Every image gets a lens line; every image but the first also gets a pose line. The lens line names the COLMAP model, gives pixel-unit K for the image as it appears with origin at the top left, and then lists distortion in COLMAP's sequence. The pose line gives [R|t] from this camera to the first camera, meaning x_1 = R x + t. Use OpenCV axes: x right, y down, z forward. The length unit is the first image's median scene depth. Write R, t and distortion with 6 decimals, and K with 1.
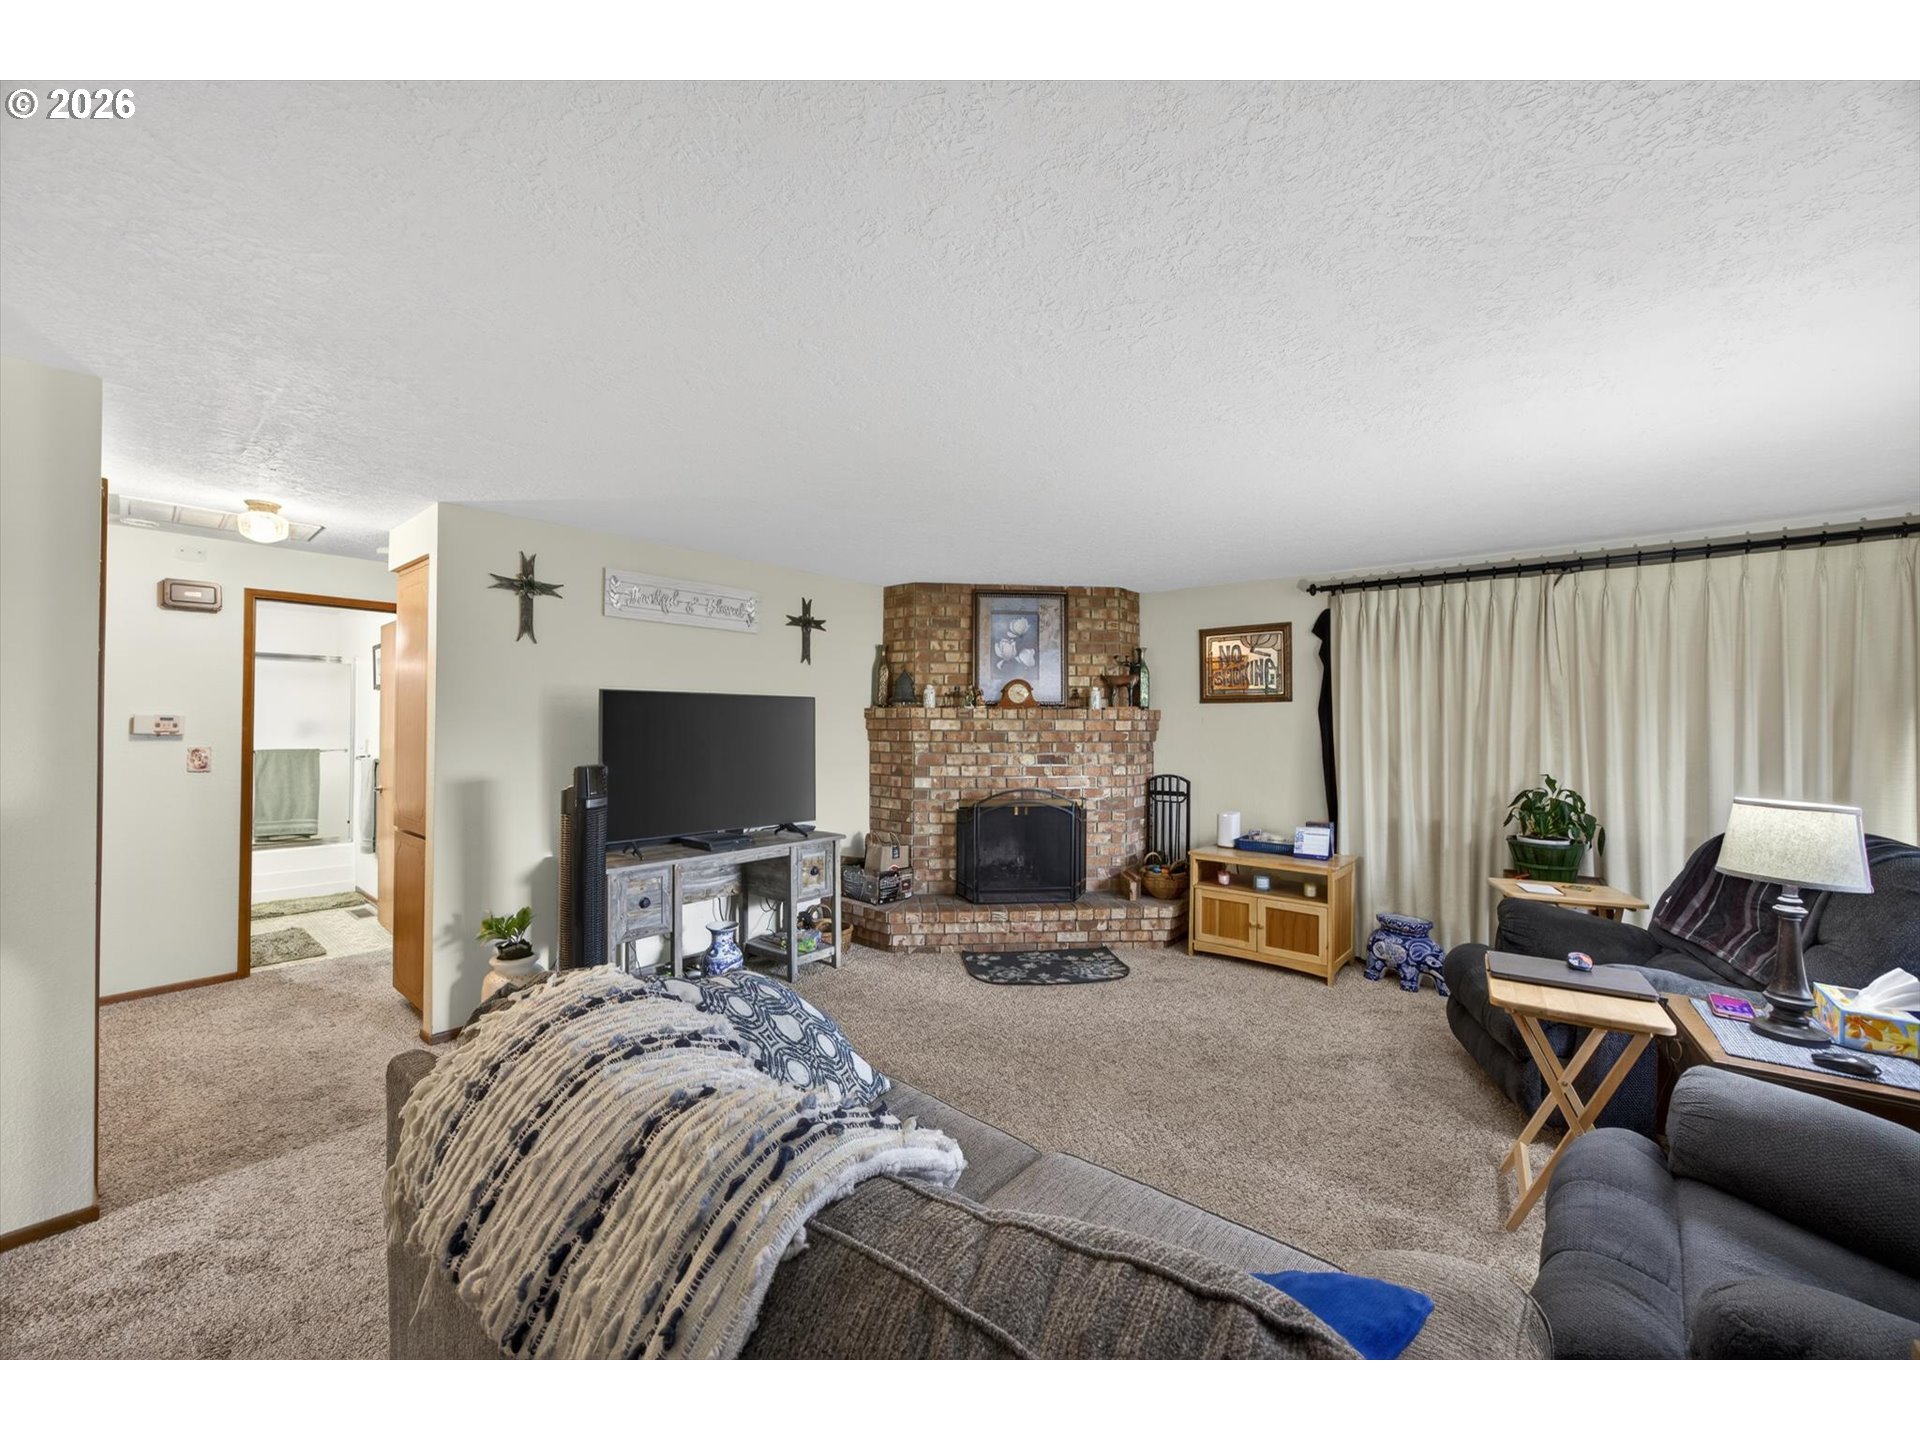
lens RADIAL K [[767.7, 0, 972.6], [0, 767.7, 720.5], [0, 0, 1]] dist [-0.002476, 0.000286]
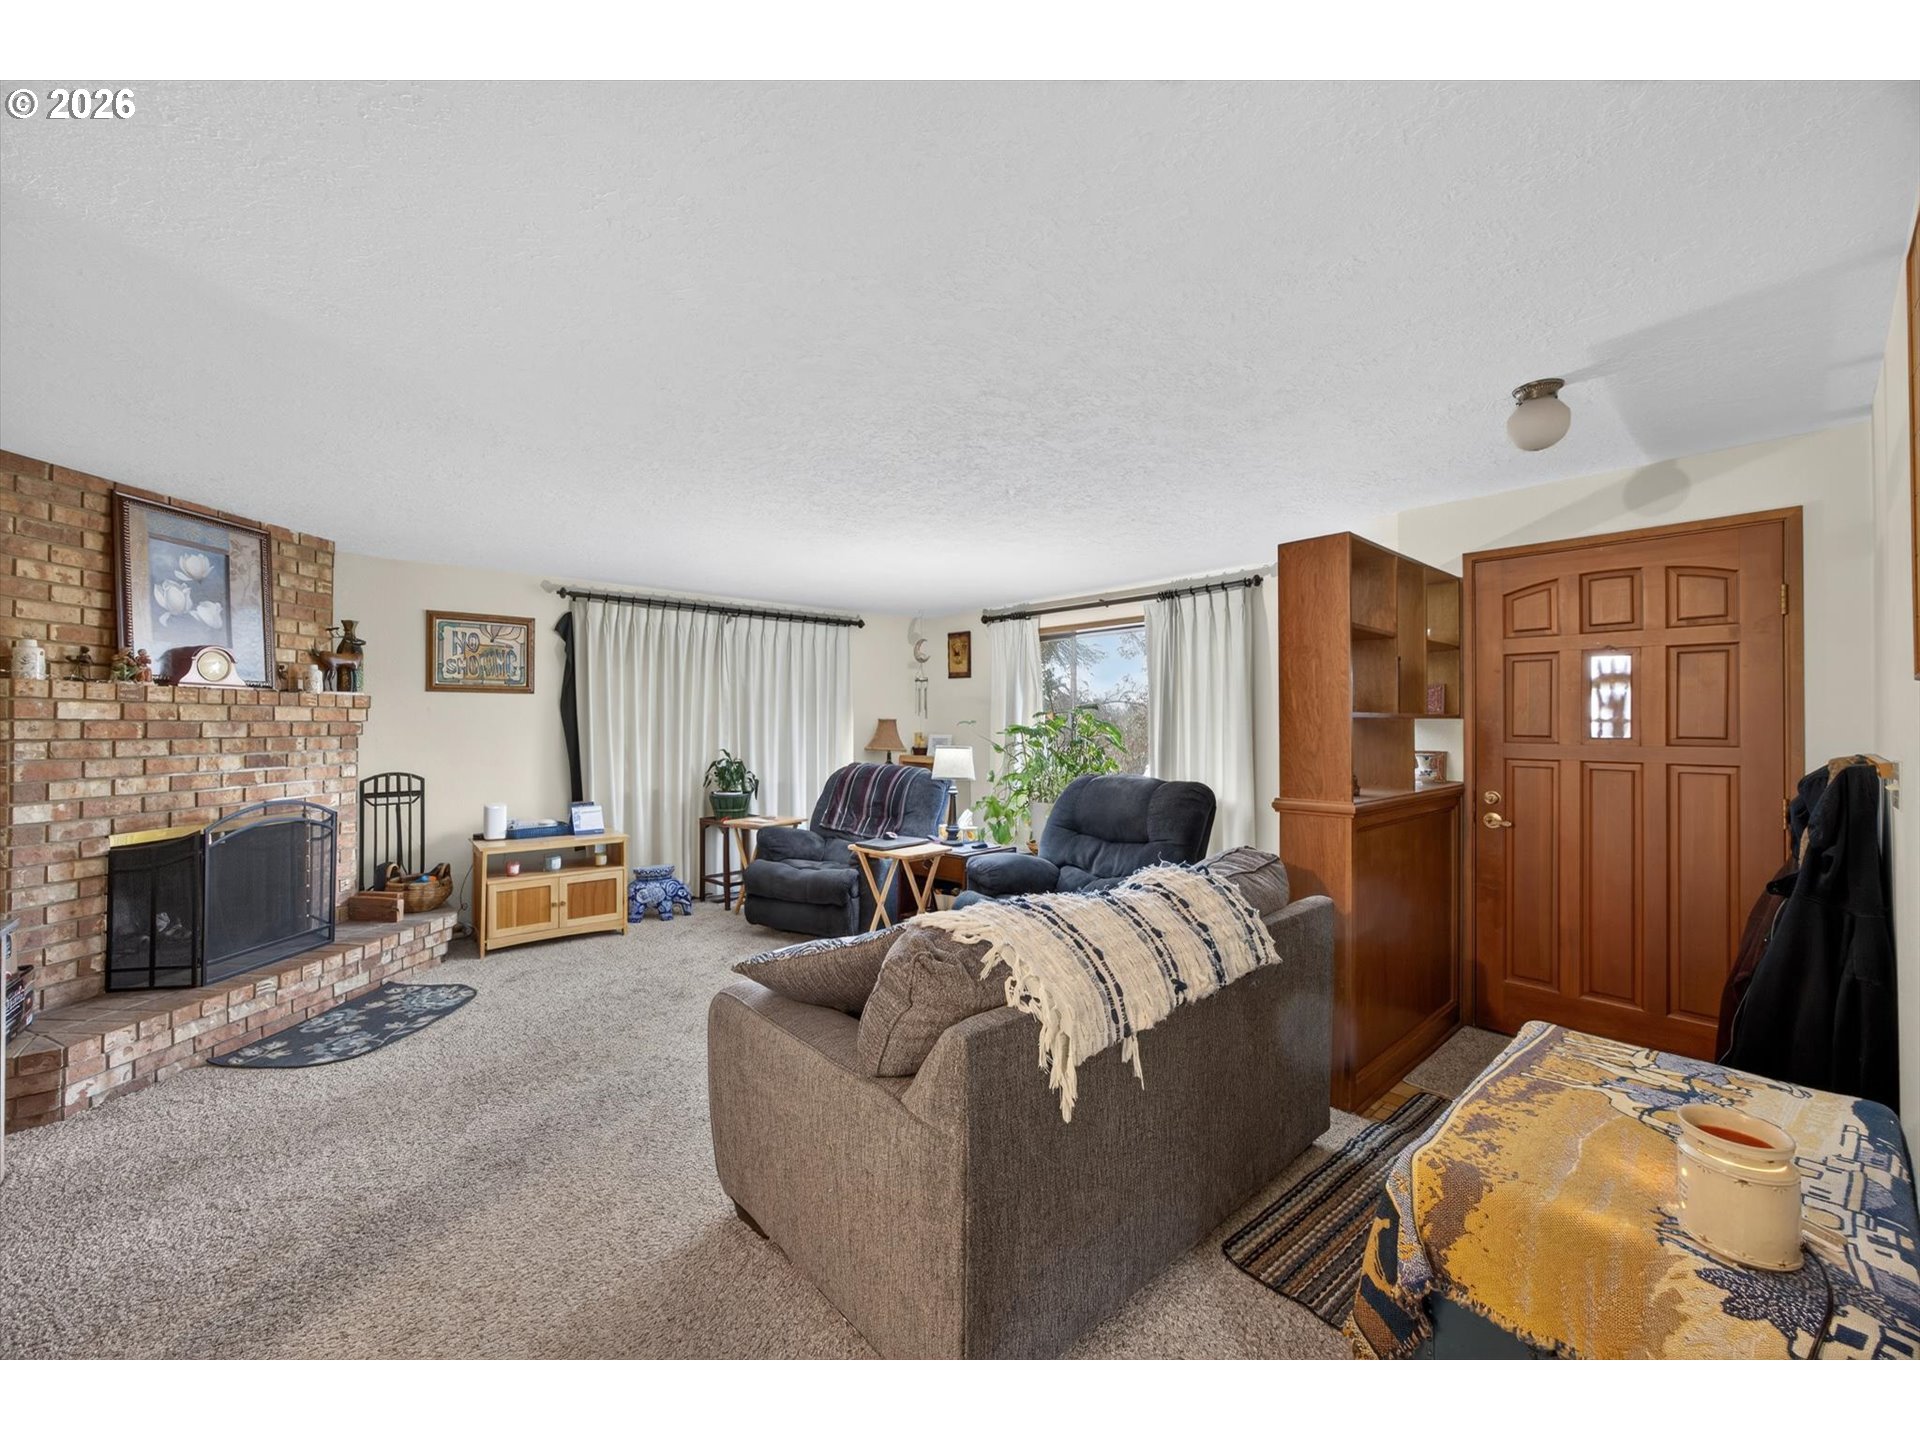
lens RADIAL K [[729.0, 0, 953.5], [0, 729.0, 718.5], [0, 0, 1]] dist [-0.000031, 0.000220]
pose [[0.182881, 0.004090, 0.983126, -0.461566], [-0.001365, 0.999991, -0.003907, 0.012781], [-0.983134, -0.000627, 0.182885, 0.244996]]
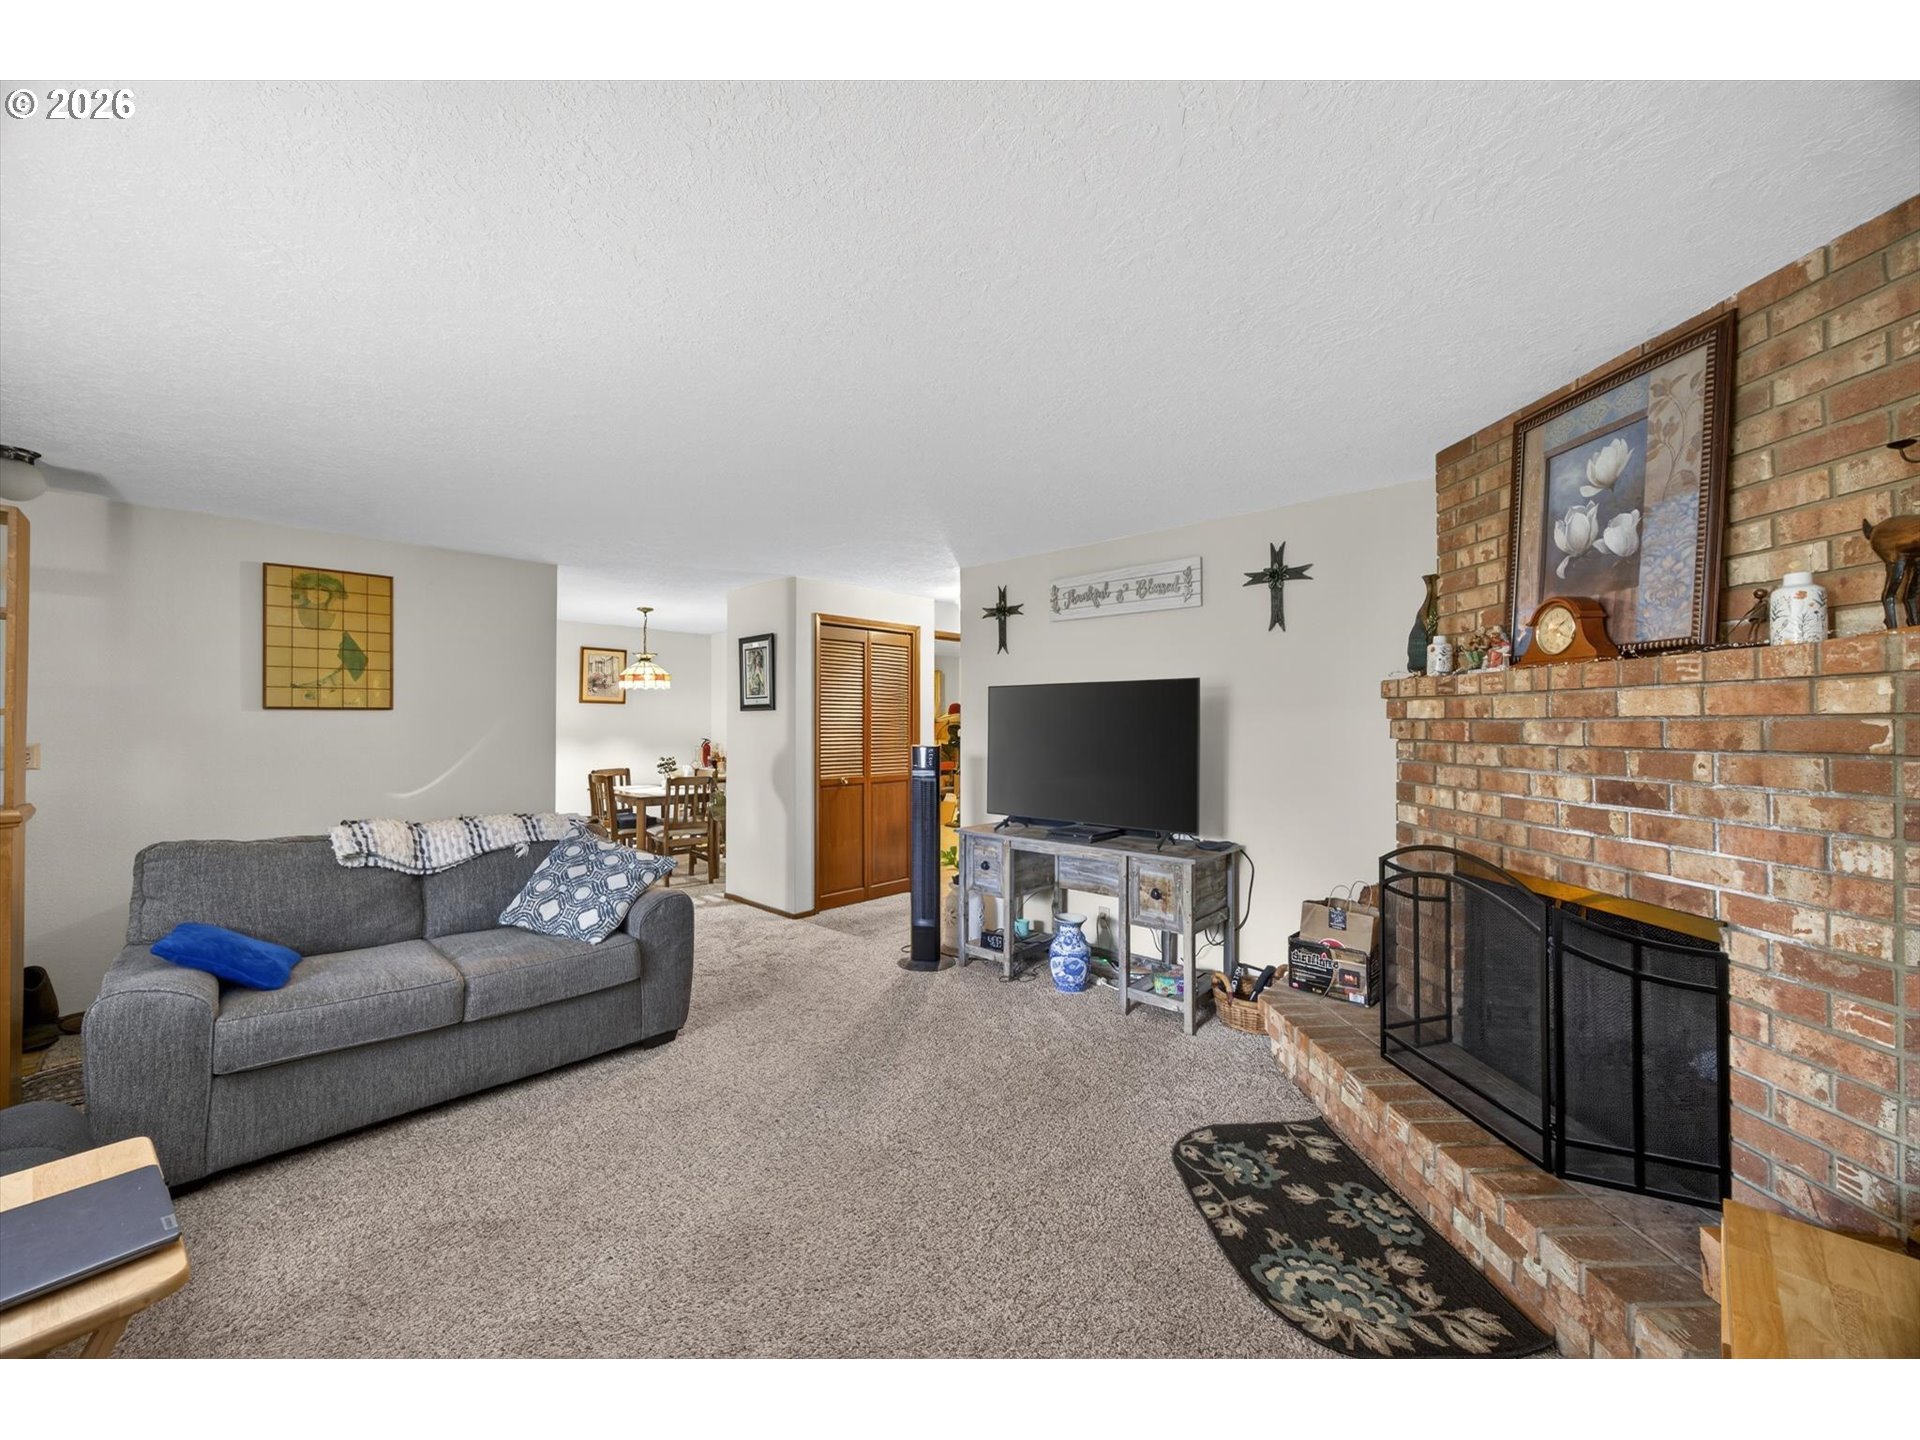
lens RADIAL K [[767.7, 0, 972.6], [0, 767.7, 720.5], [0, 0, 1]] dist [-0.002476, 0.000286]
pose [[-0.078967, -0.010505, -0.996822, 0.512309], [0.001050, 0.999943, -0.010621, 0.018792], [0.996877, -0.001885, -0.078952, 0.726894]]
